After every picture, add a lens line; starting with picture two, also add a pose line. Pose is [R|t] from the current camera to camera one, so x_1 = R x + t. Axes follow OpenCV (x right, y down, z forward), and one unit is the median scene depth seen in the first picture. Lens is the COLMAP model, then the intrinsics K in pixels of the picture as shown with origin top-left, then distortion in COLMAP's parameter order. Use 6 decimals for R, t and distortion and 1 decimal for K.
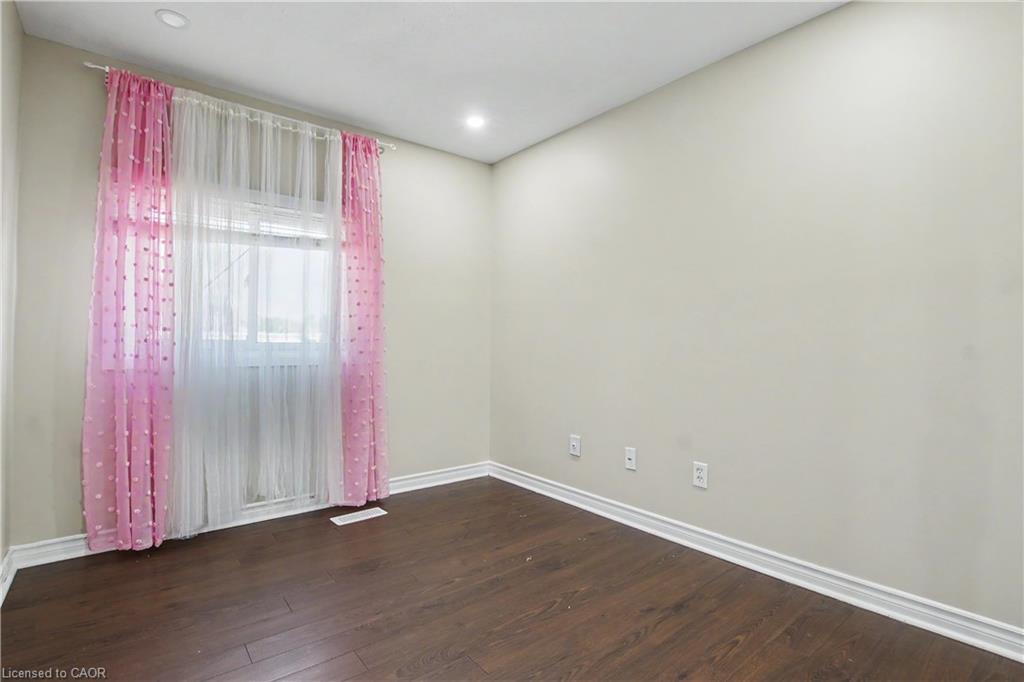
lens RADIAL K [[479.2, 0, 512.5], [0, 479.2, 343.8], [0, 0, 1]] dist [-0.029274, 0.002229]
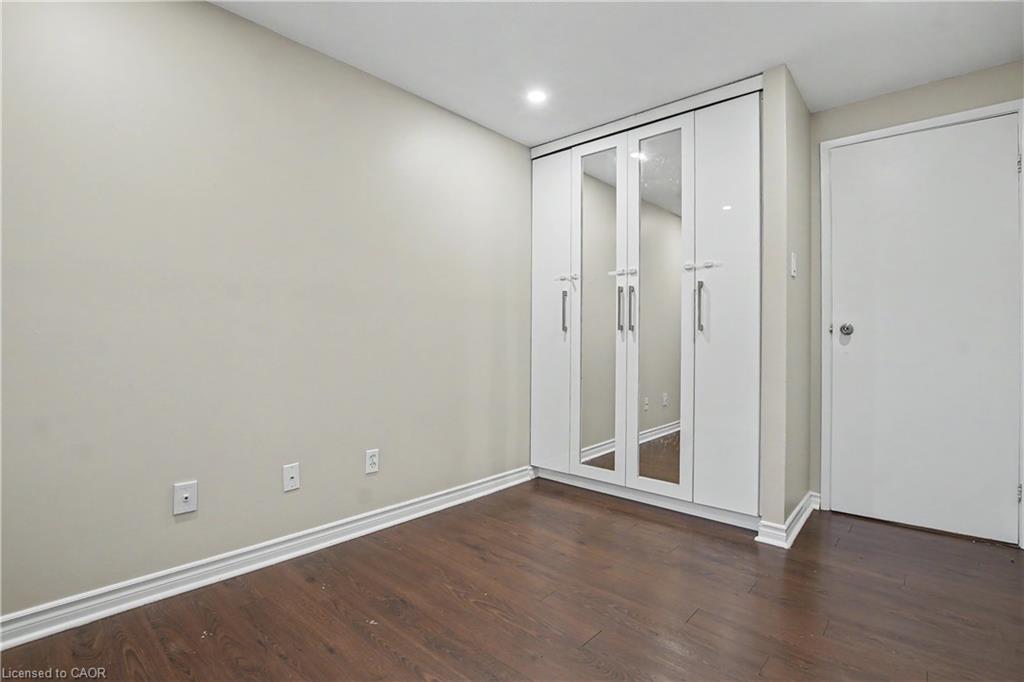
lens RADIAL K [[479.2, 0, 512.9], [0, 479.2, 337.4], [0, 0, 1]] dist [-0.029274, 0.002229]
pose [[-0.139441, -0.007573, 0.990201, -0.709096], [-0.007160, 0.999952, 0.006639, -0.010735], [-0.990204, -0.006164, -0.139489, 0.845775]]
